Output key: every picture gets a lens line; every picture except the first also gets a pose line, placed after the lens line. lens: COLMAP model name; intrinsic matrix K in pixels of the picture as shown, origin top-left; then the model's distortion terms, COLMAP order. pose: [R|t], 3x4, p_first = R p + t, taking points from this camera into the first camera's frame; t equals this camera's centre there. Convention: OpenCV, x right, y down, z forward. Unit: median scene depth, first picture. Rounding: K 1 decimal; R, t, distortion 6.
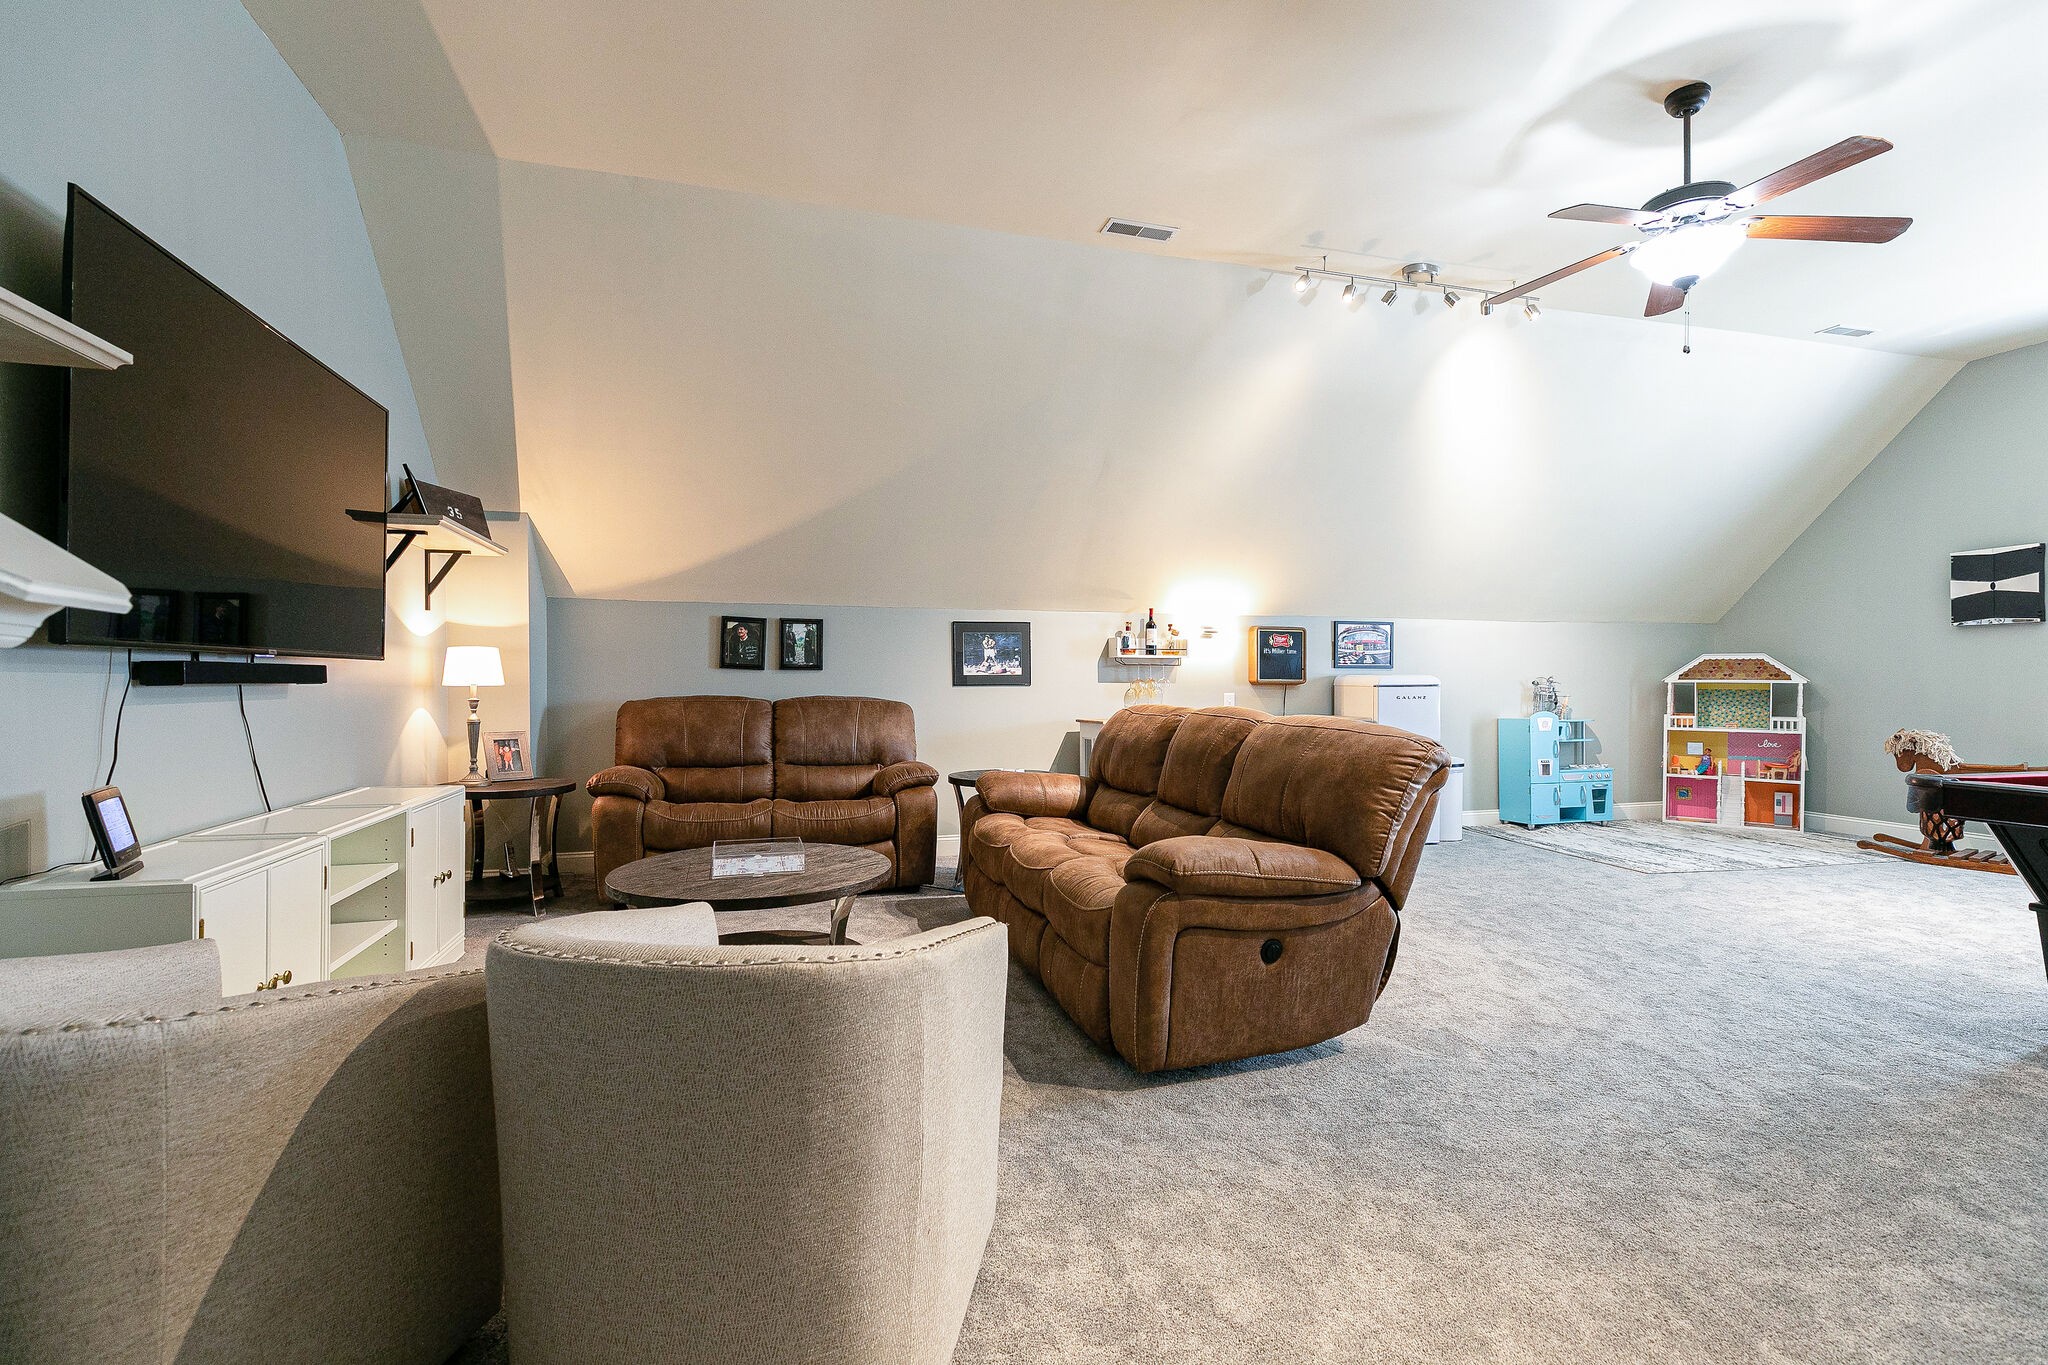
lens RADIAL K [[928.3, 0, 1016.3], [0, 928.3, 683.3], [0, 0, 1]] dist [0.003627, -0.000786]
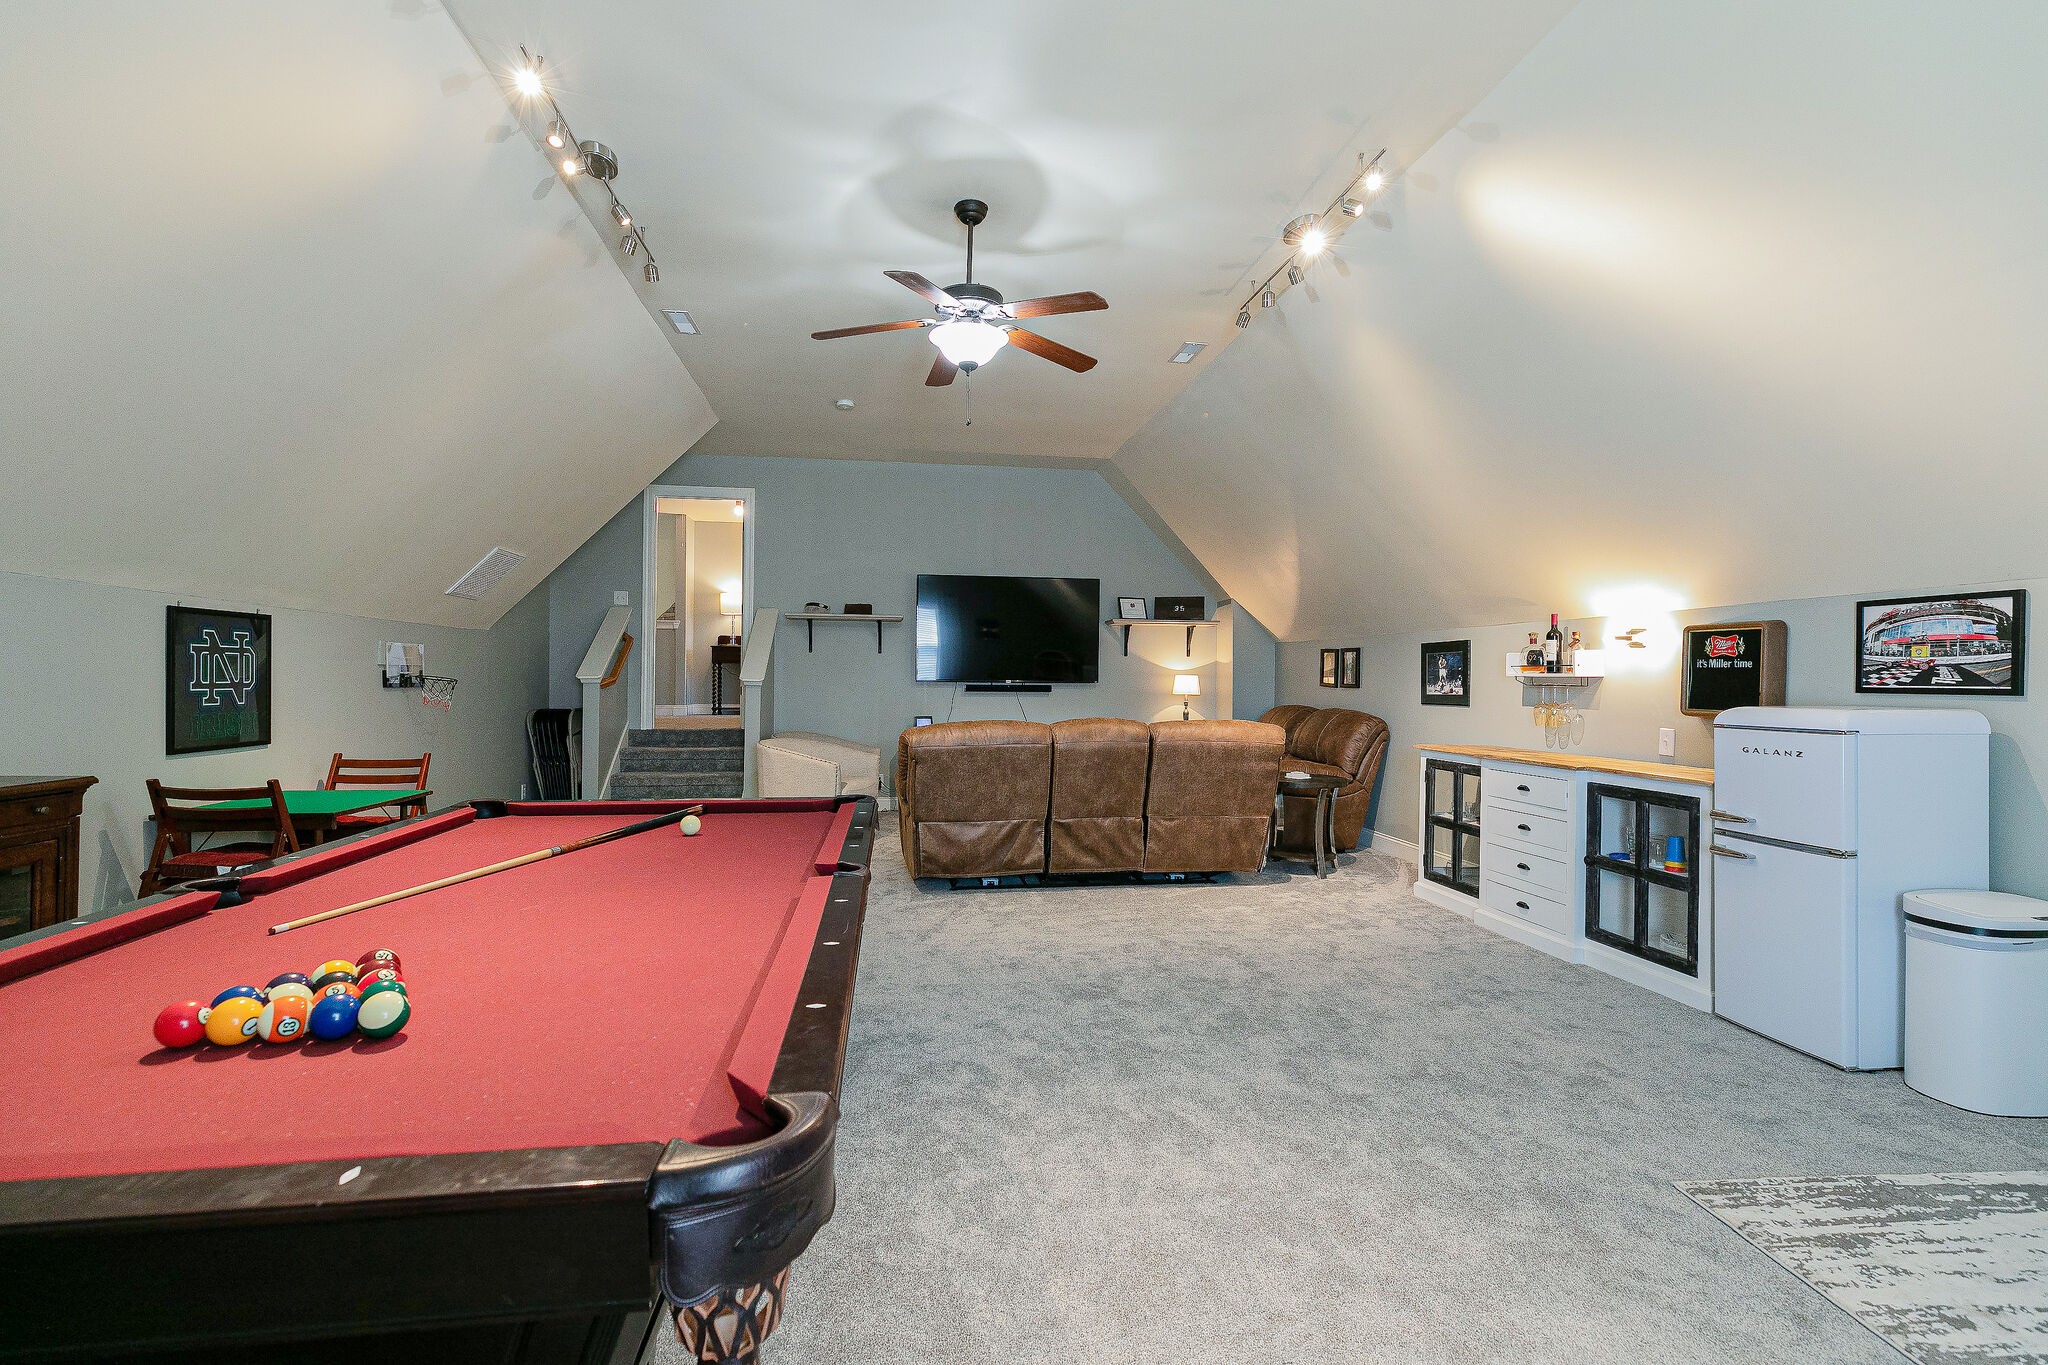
lens RADIAL K [[928.3, 0, 1013.7], [0, 928.3, 677.6], [0, 0, 1]] dist [0.003627, -0.000786]
pose [[-0.163110, -0.001944, -0.986606, 1.007690], [-0.011242, 0.999937, -0.000112, -0.021219], [0.986544, 0.011073, -0.163121, 0.675193]]
